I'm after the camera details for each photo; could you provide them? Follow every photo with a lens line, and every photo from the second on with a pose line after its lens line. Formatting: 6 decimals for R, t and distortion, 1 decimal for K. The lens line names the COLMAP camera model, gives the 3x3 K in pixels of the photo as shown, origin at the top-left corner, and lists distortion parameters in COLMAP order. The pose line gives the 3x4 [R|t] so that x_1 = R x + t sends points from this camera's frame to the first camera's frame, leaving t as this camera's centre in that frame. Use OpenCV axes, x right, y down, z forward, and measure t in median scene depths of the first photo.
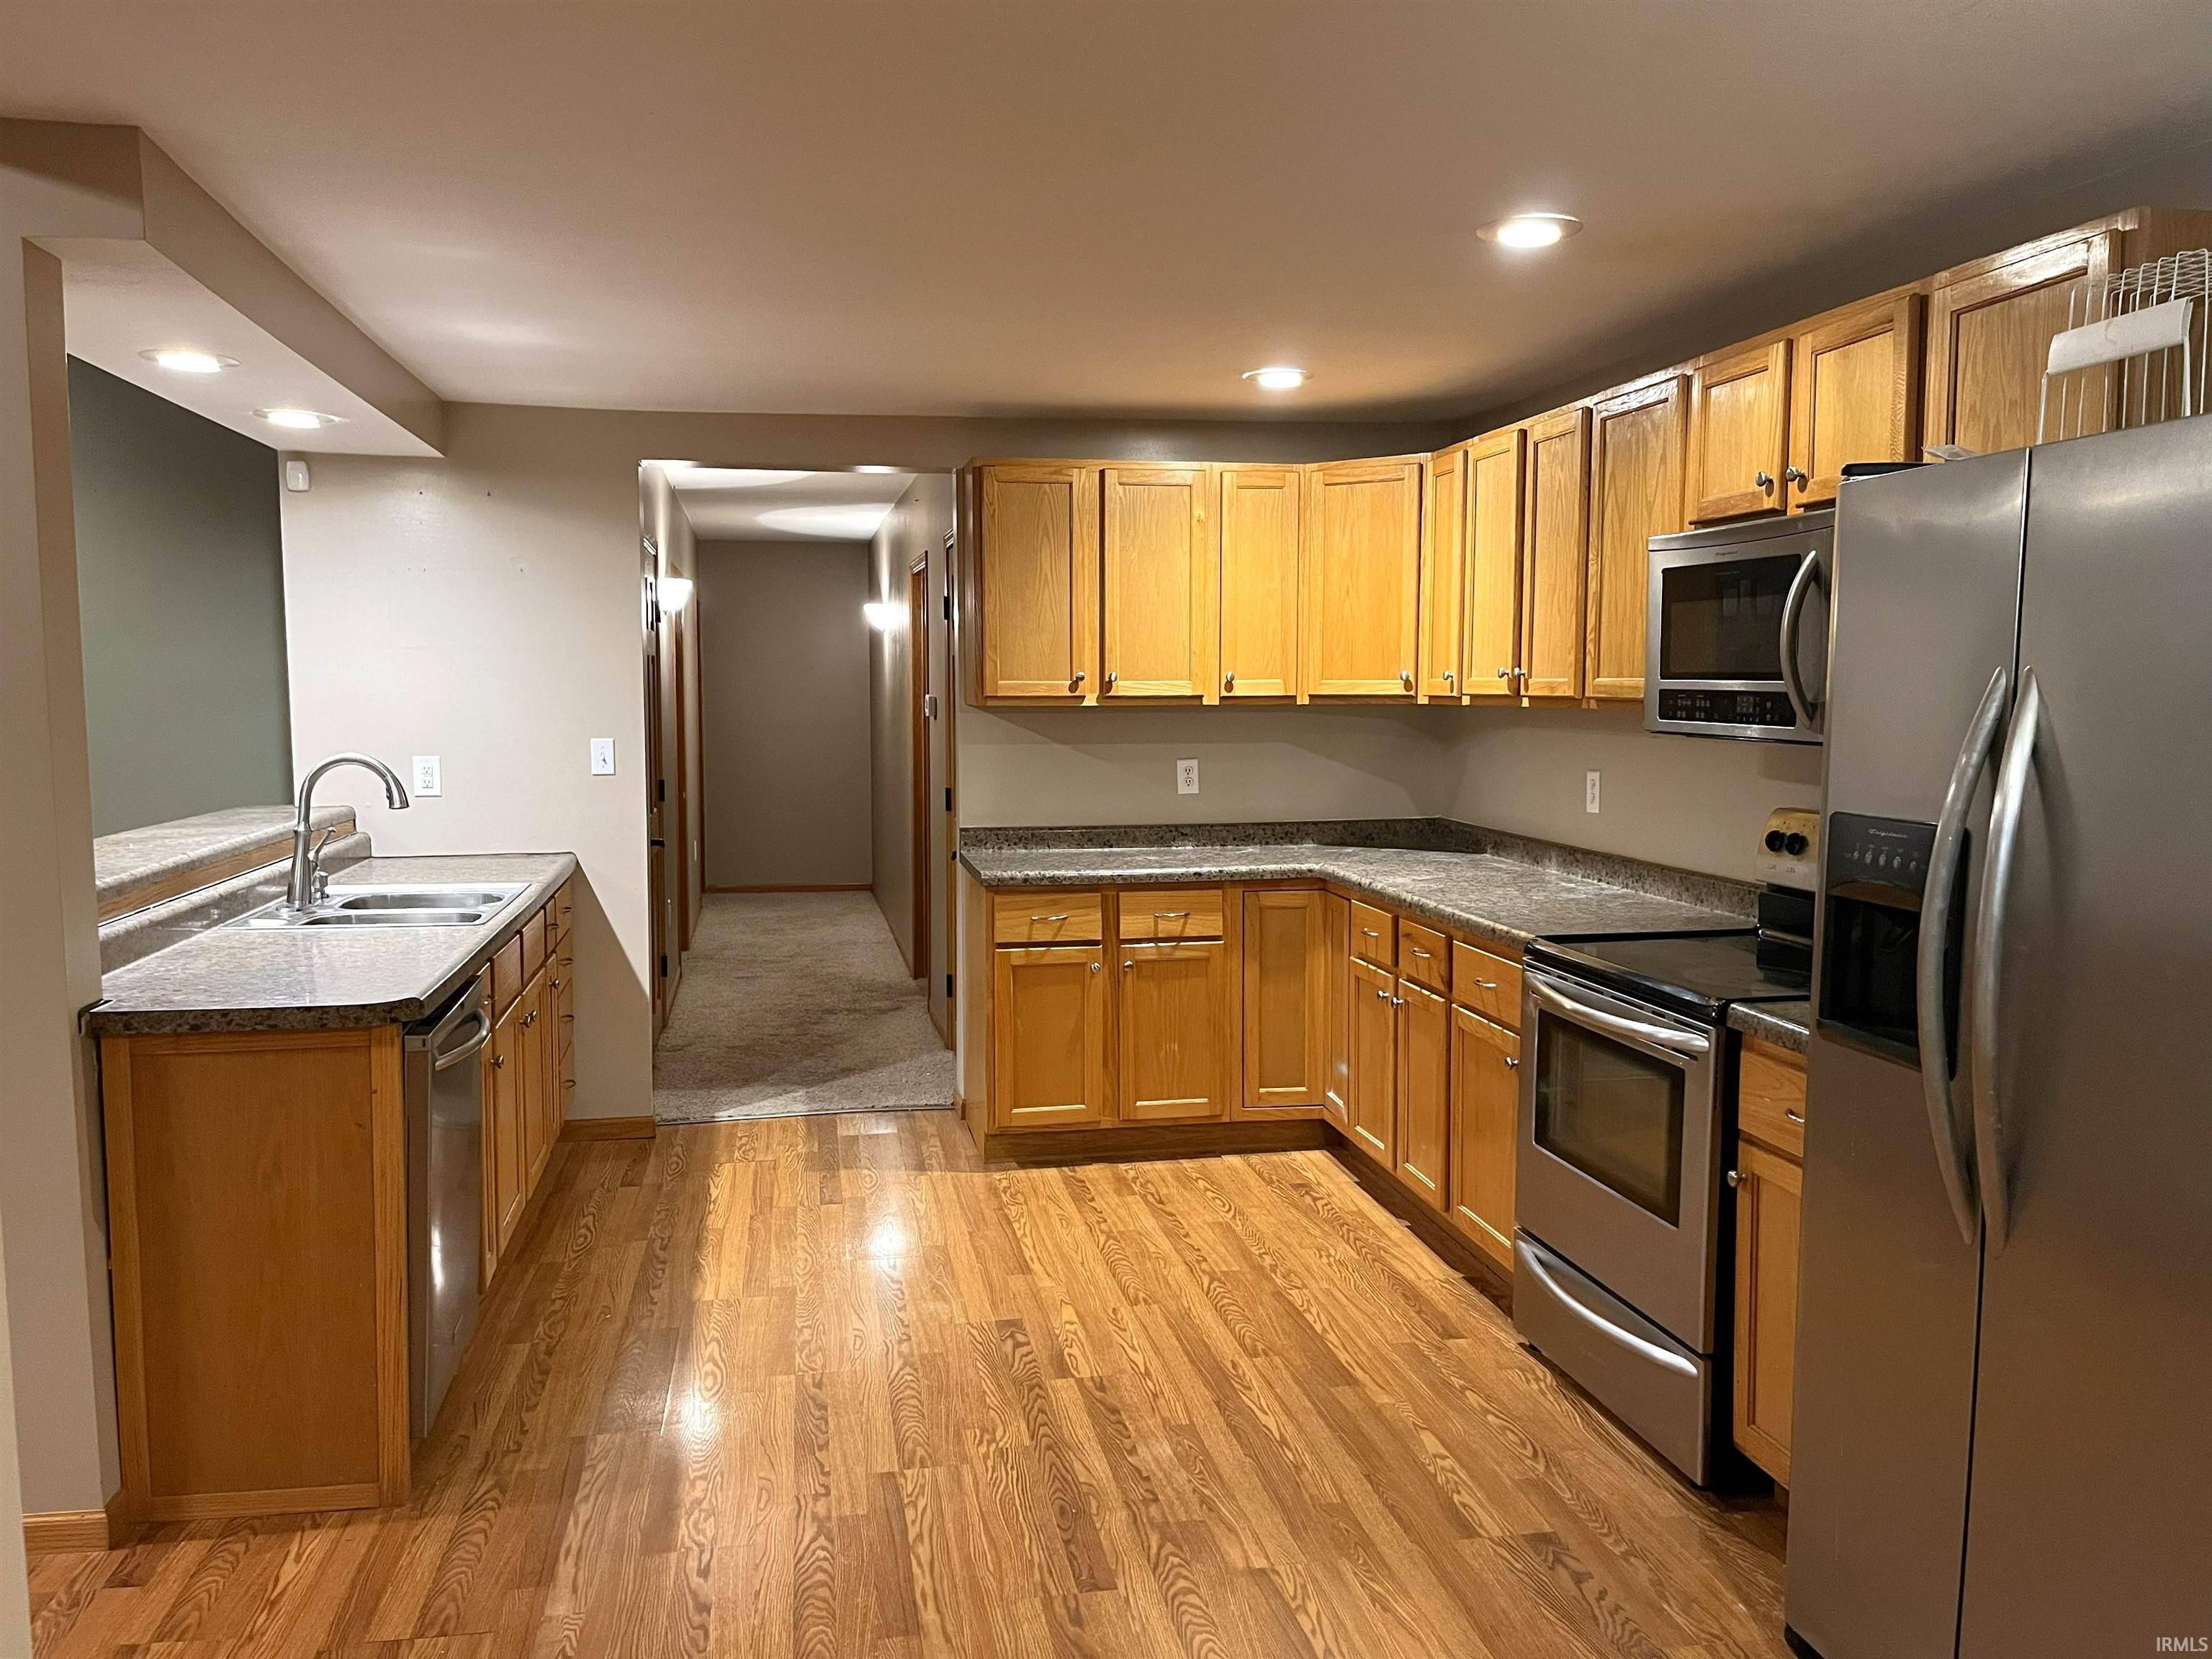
lens RADIAL K [[1662.5, 0, 1106.0], [0, 1662.5, 829.5], [0, 0, 1]] dist [0.065188, -0.094845]
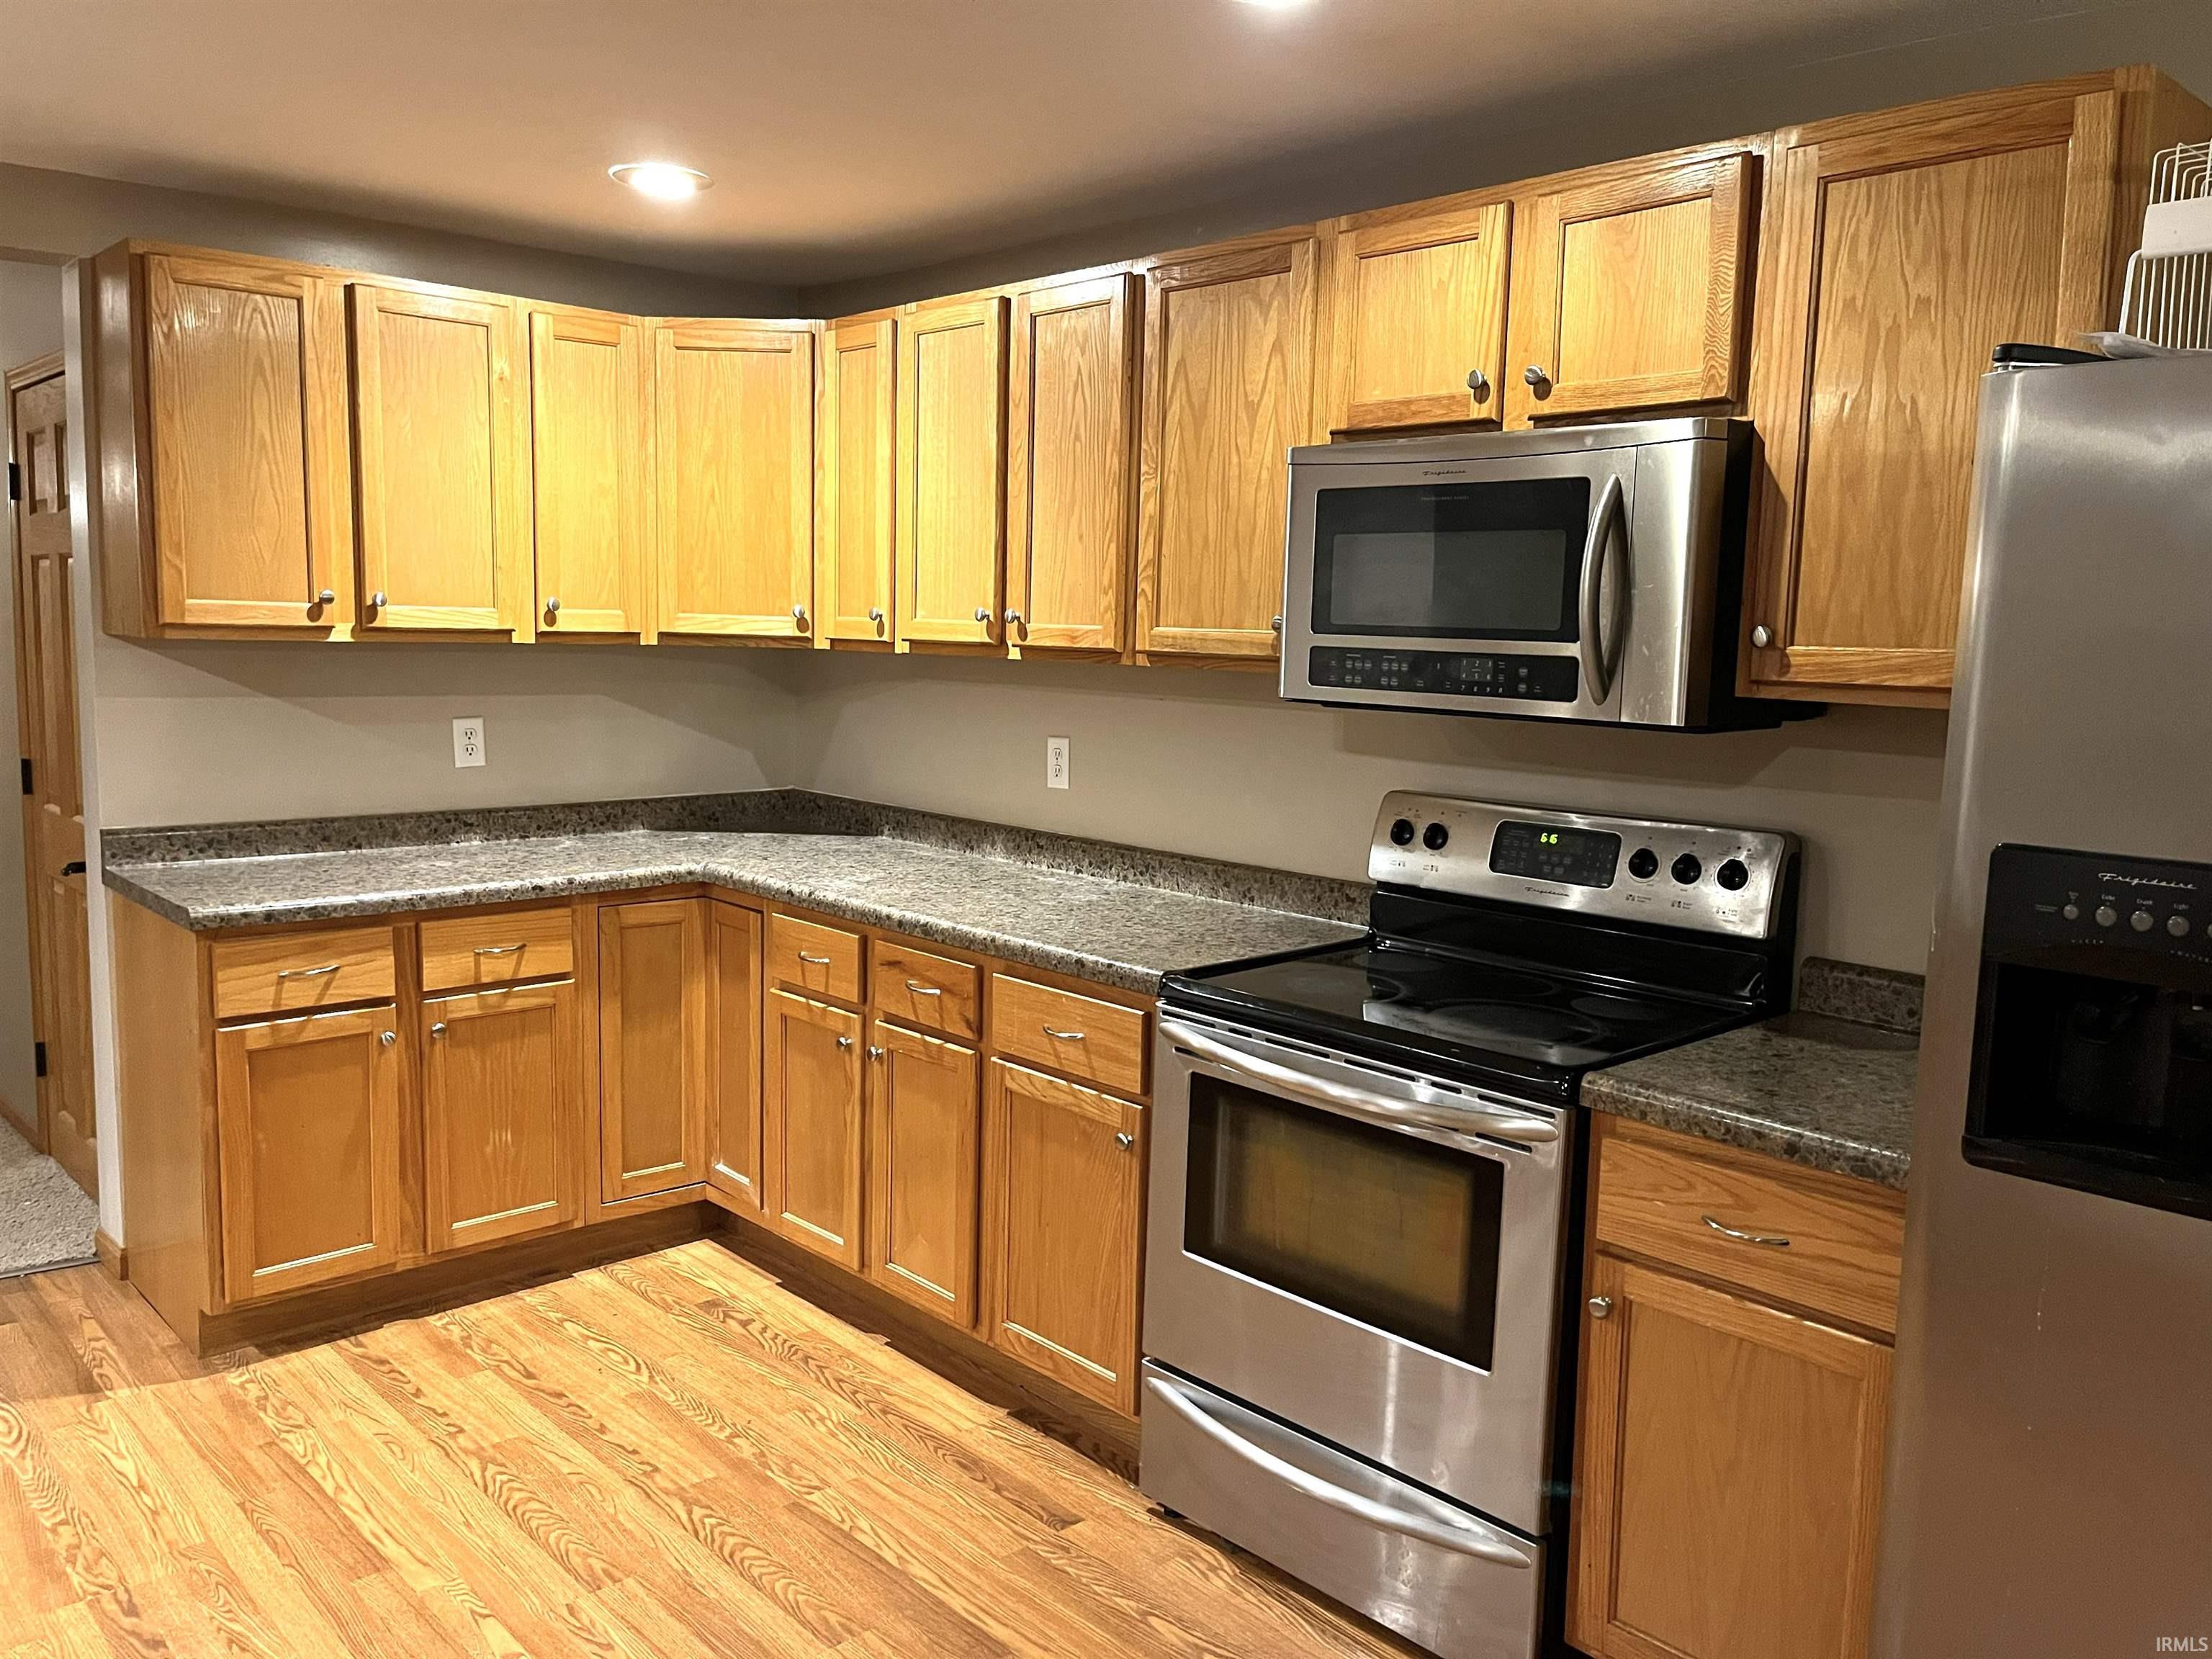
lens RADIAL K [[1662.5, 0, 1106.0], [0, 1662.5, 829.5], [0, 0, 1]] dist [0.065188, -0.094845]
pose [[0.844183, -0.042396, 0.534375, -0.125228], [0.019915, 0.998660, 0.047769, -0.028200], [-0.535685, -0.029684, 0.843896, 0.298017]]
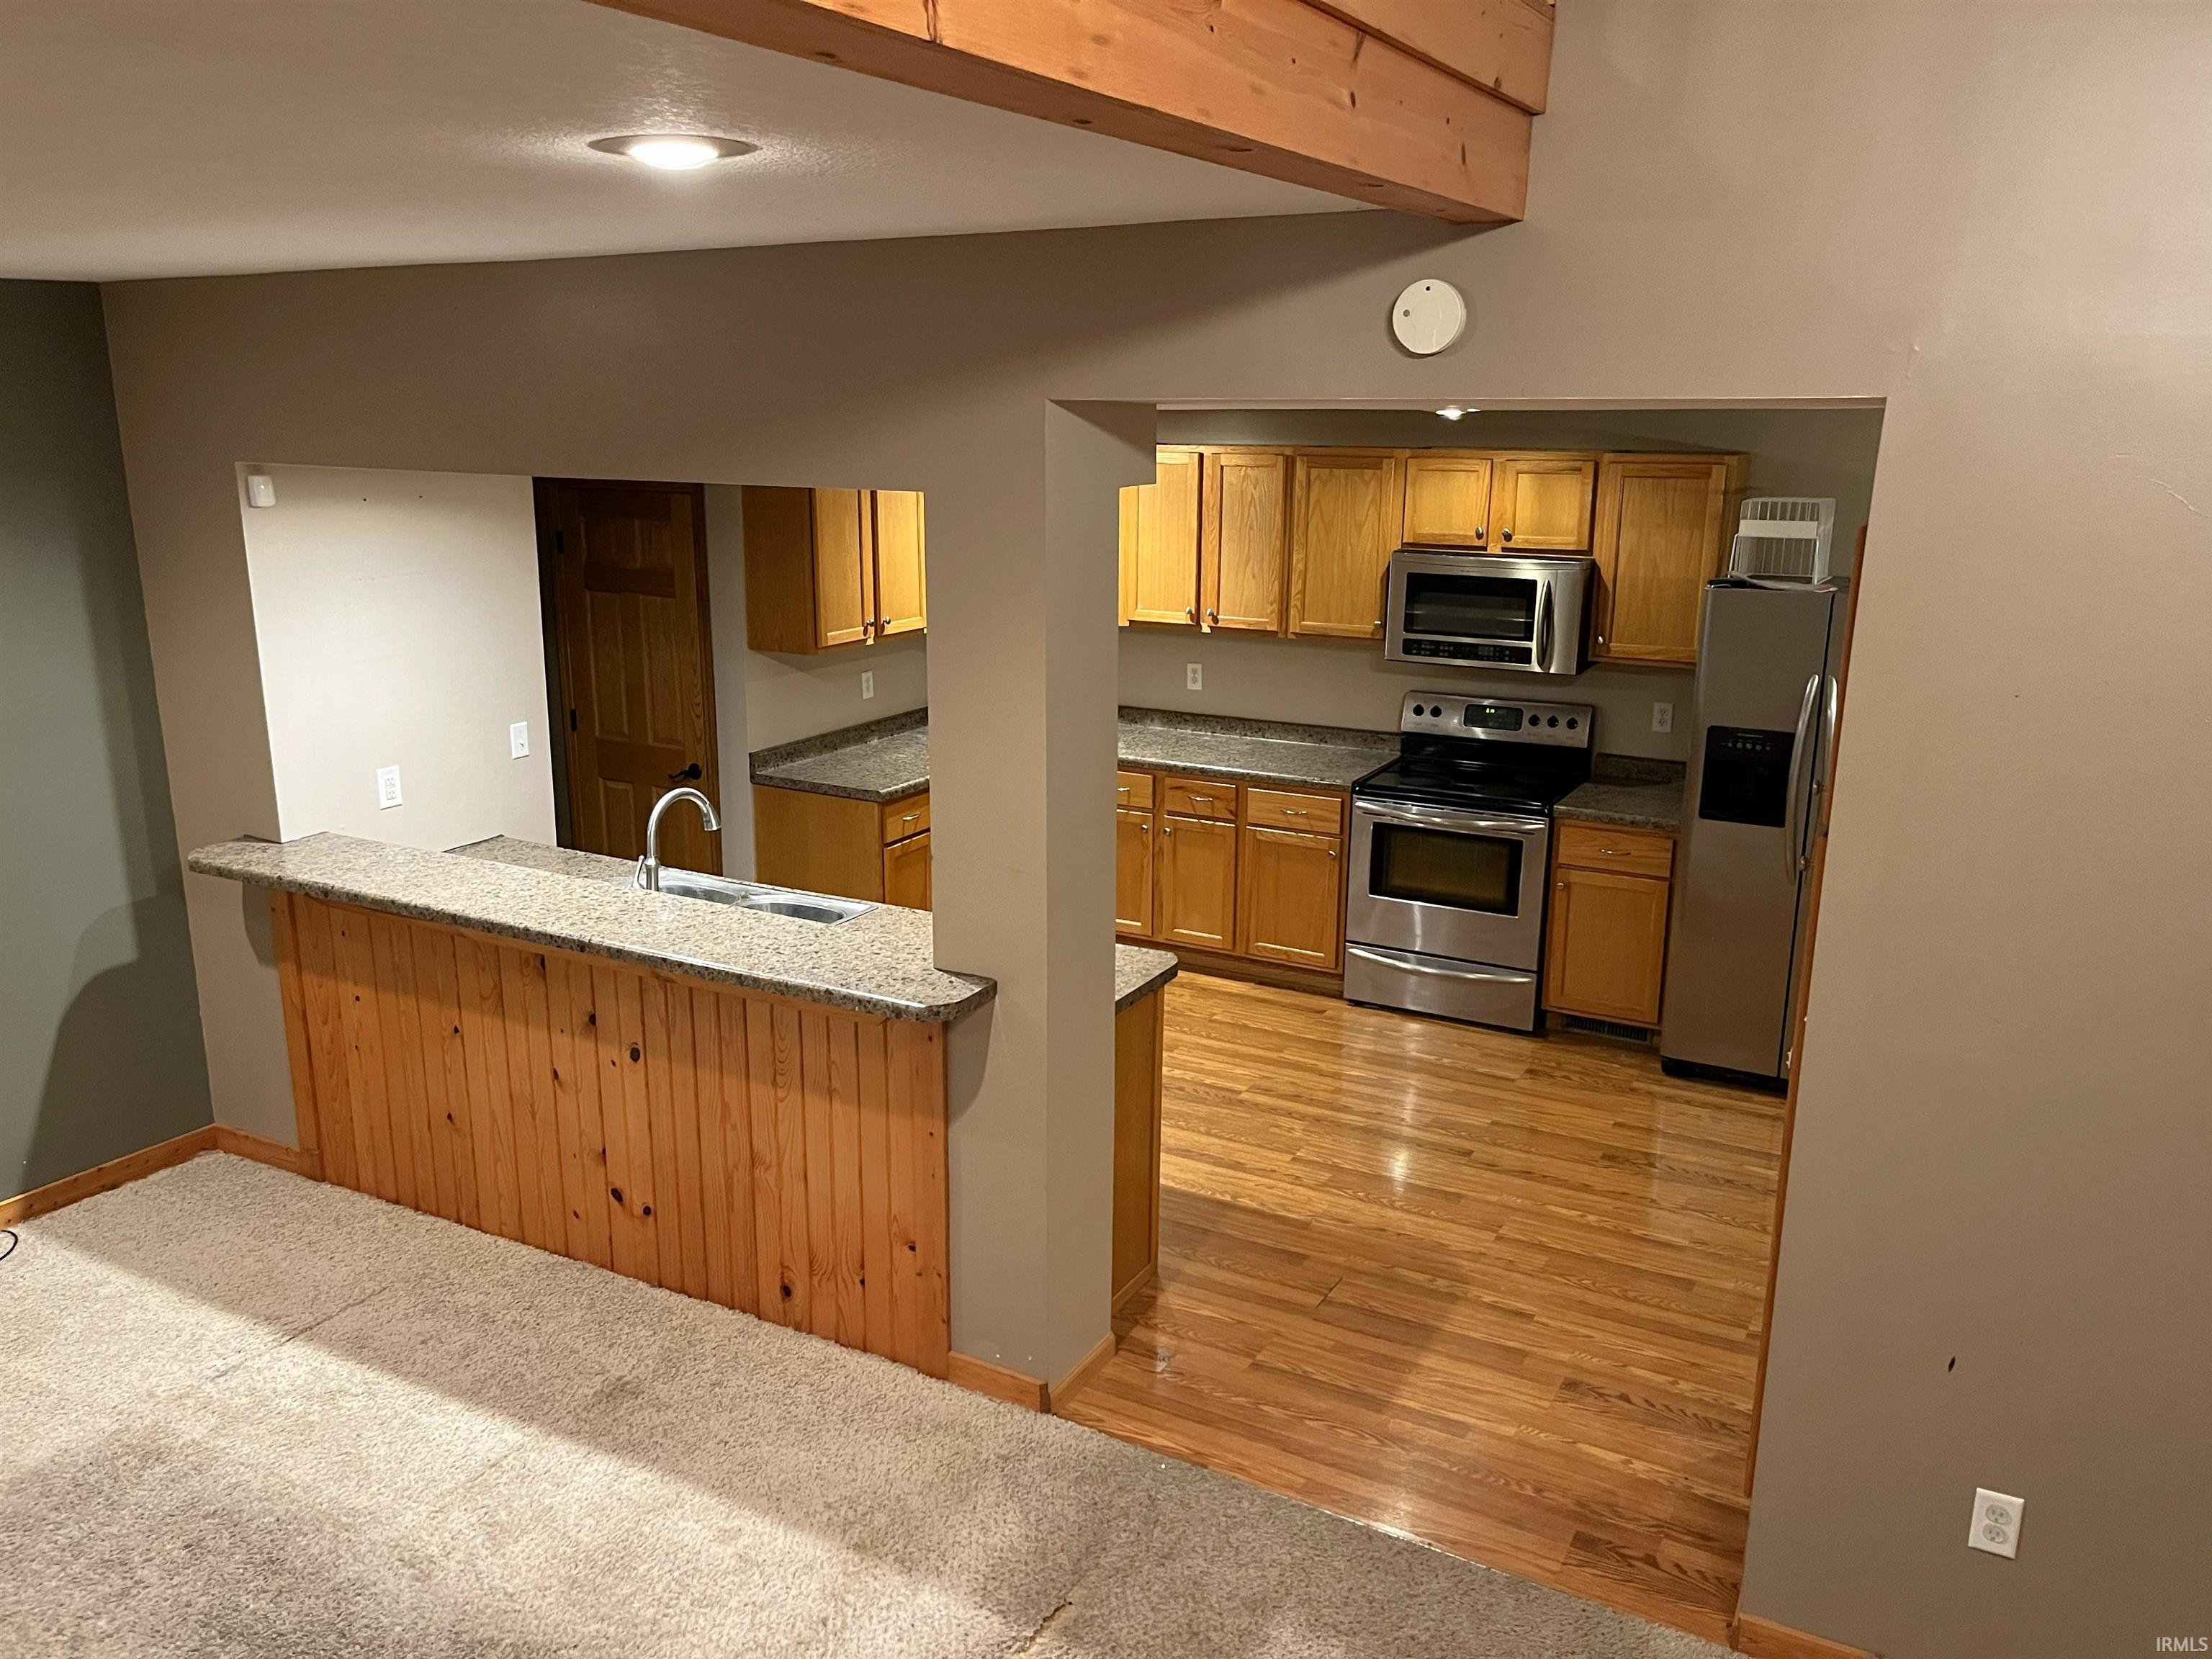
lens RADIAL K [[1654.8, 0, 1049.8], [0, 1654.8, 834.3], [0, 0, 1]] dist [0.010482, -0.004246]
pose [[0.657764, -0.189048, 0.729114, -0.963738], [0.065467, 0.978677, 0.194695, -0.189003], [-0.750373, -0.080330, 0.656115, 0.065308]]
